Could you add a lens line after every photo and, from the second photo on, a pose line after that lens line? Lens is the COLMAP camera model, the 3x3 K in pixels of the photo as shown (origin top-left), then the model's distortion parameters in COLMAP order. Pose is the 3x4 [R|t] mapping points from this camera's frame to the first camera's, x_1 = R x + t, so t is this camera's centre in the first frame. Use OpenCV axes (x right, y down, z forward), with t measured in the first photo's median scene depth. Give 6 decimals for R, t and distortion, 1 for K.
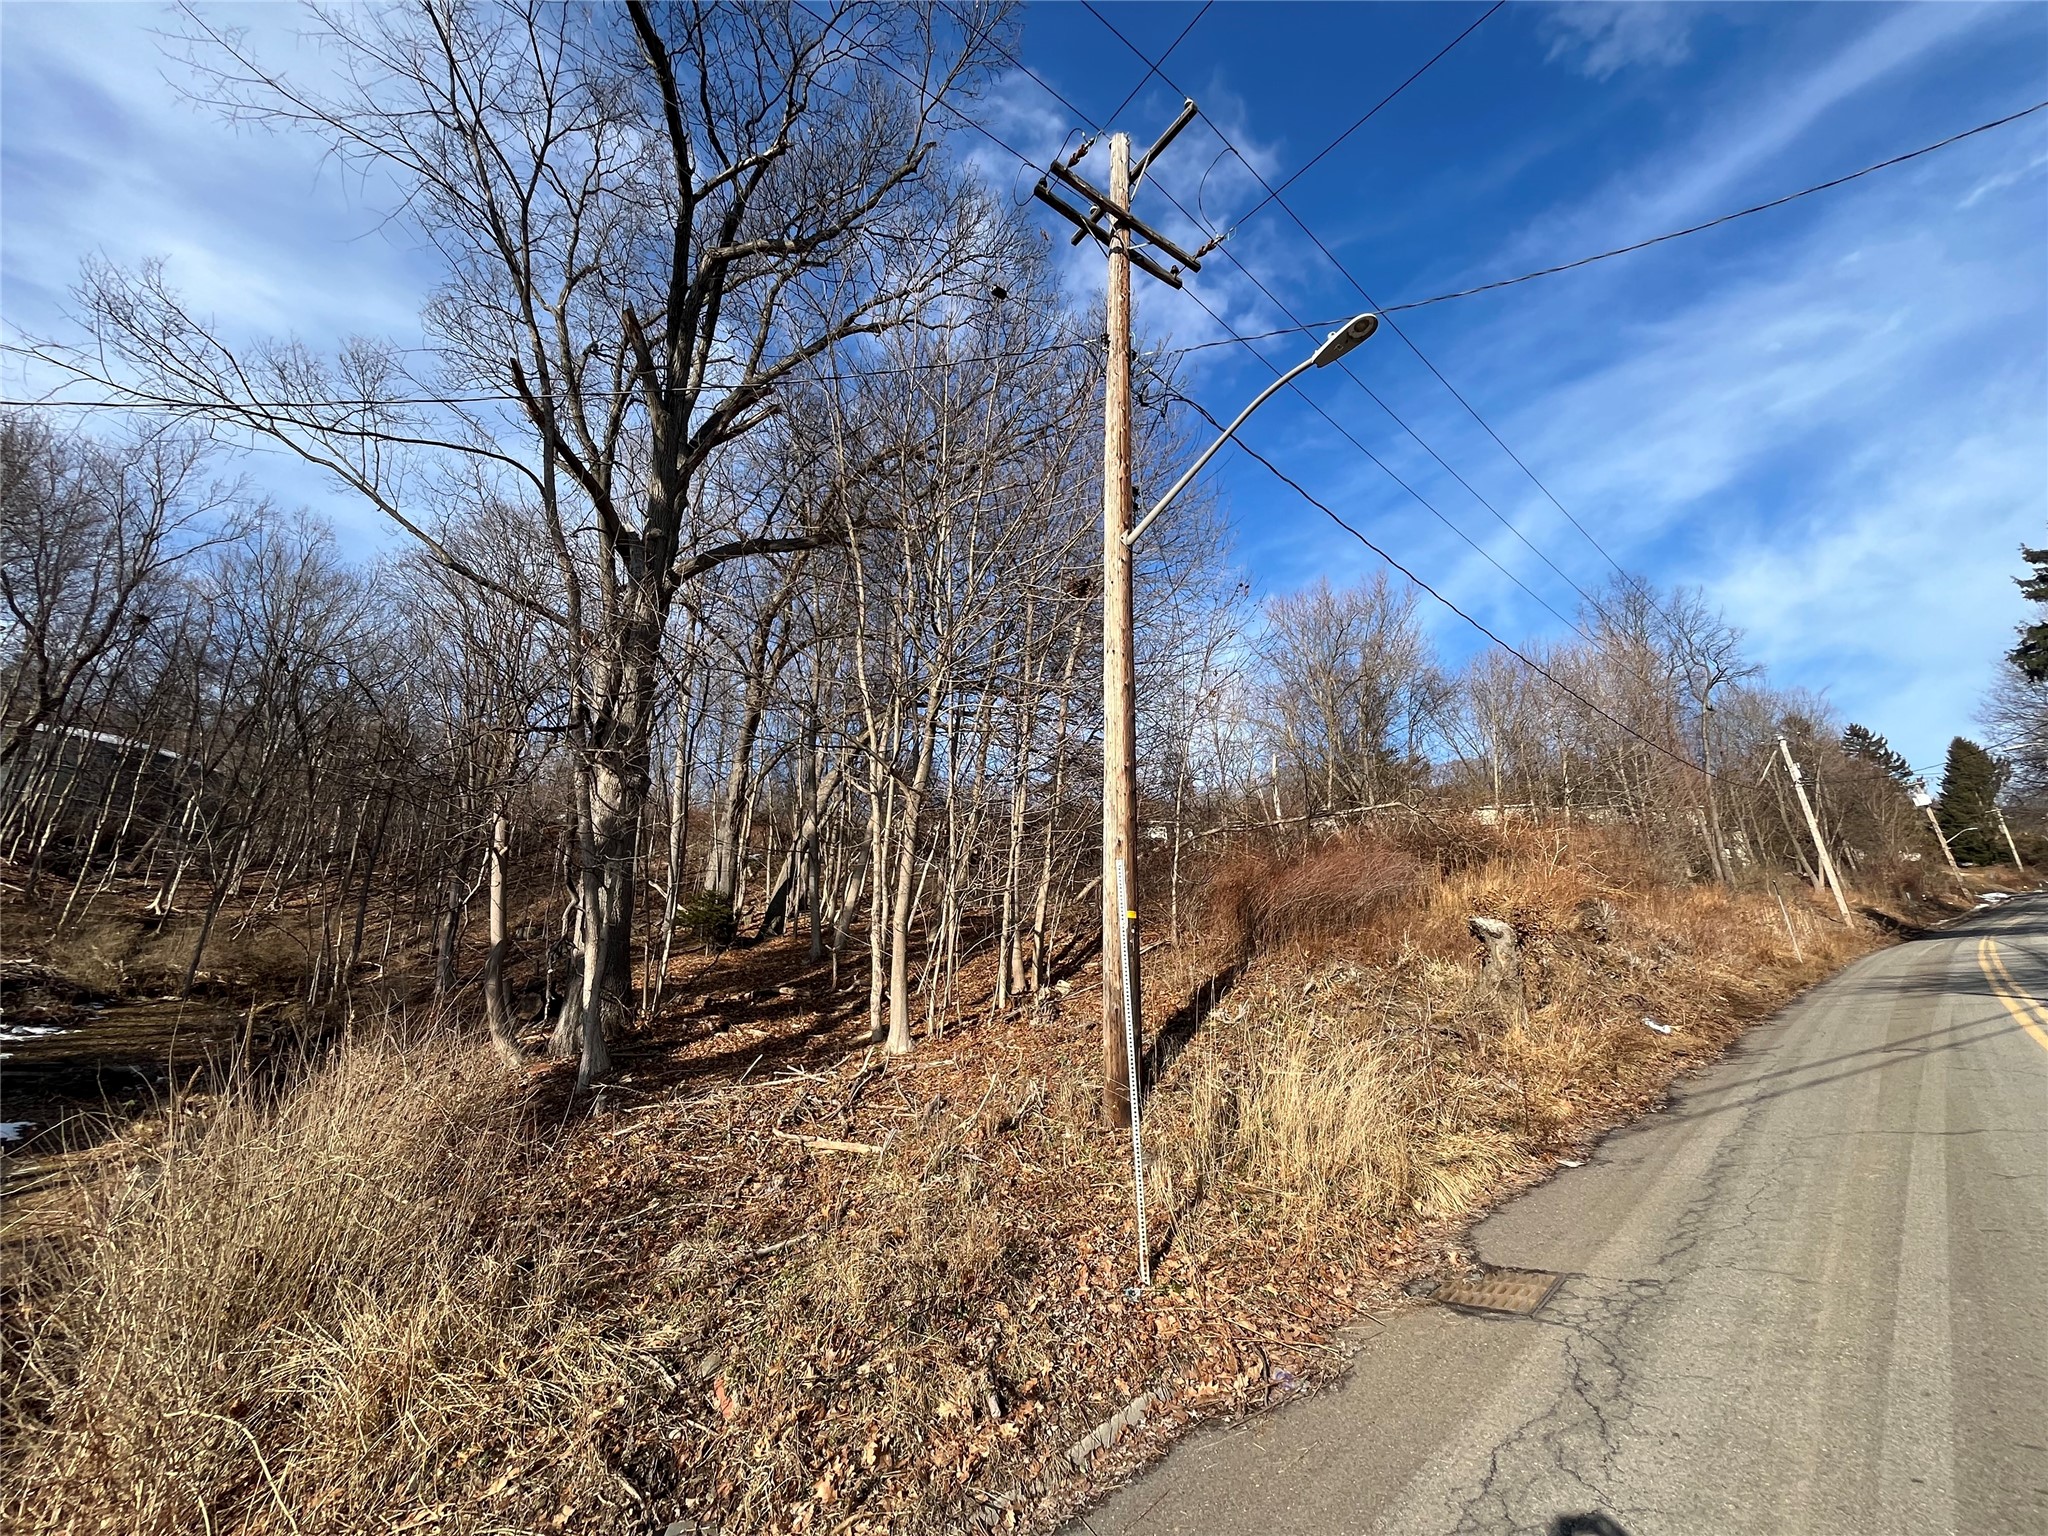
lens RADIAL K [[817.5, 0, 1031.4], [0, 817.5, 763.0], [0, 0, 1]] dist [0.001144, 0.000022]
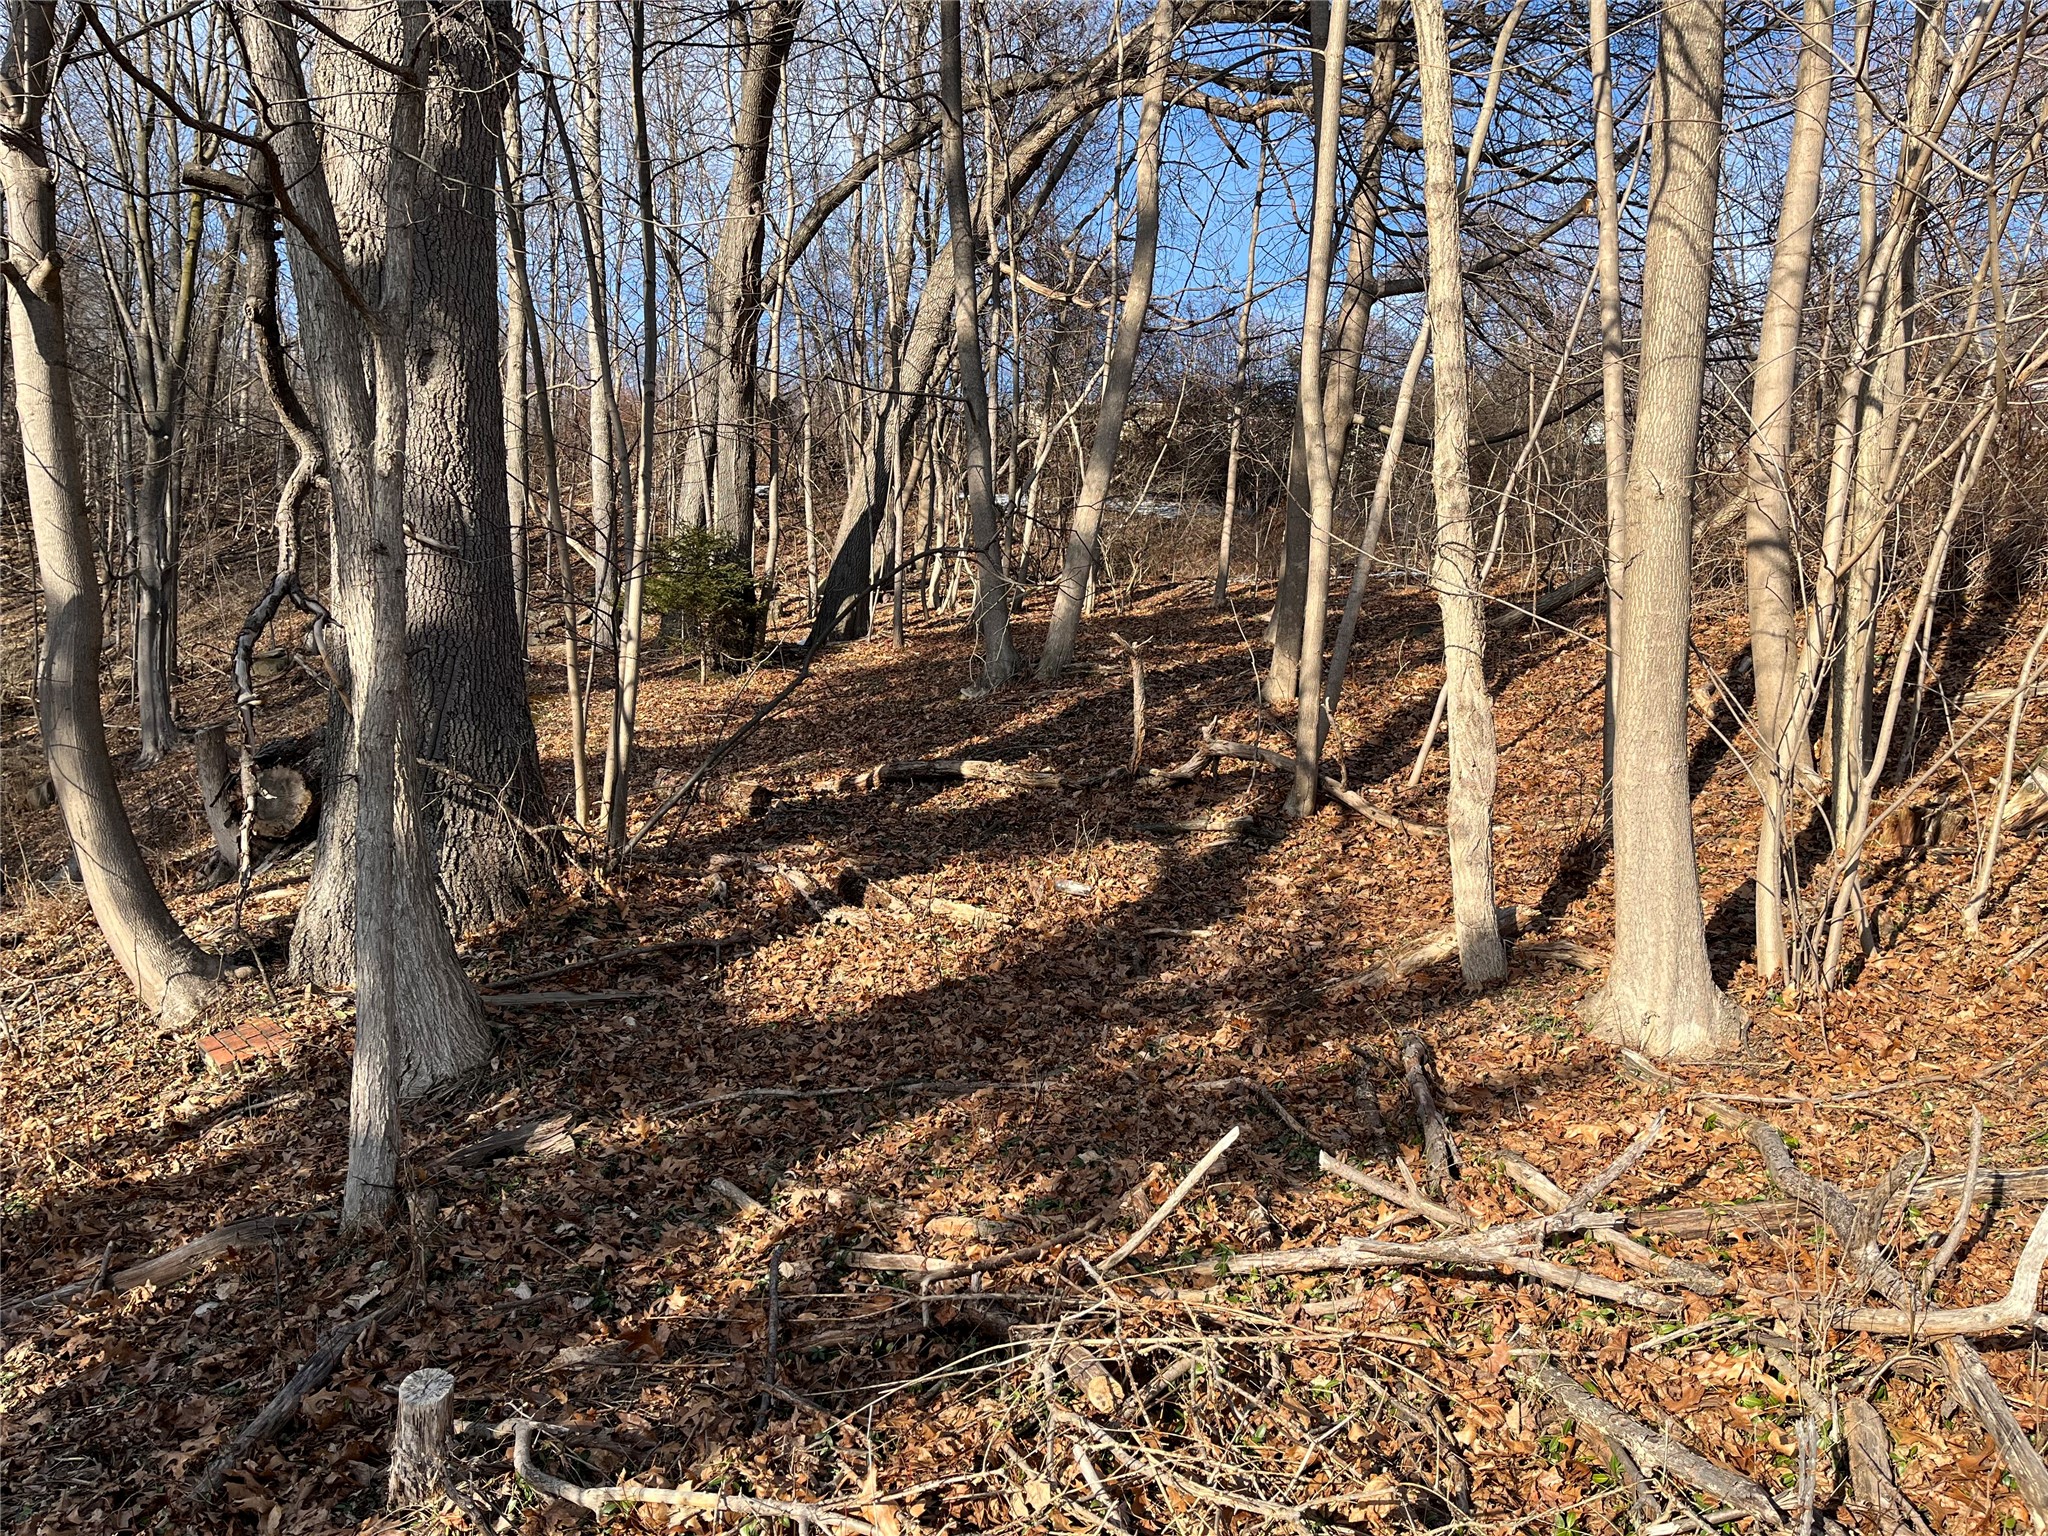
lens RADIAL K [[1551.7, 0, 1023.7], [0, 1551.7, 771.6], [0, 0, 1]] dist [-0.000656, -0.000519]
pose [[0.989809, 0.015372, -0.141572, -0.189519], [0.023697, 0.962516, 0.270186, 0.107290], [0.140418, -0.270787, 0.952343, 0.393870]]
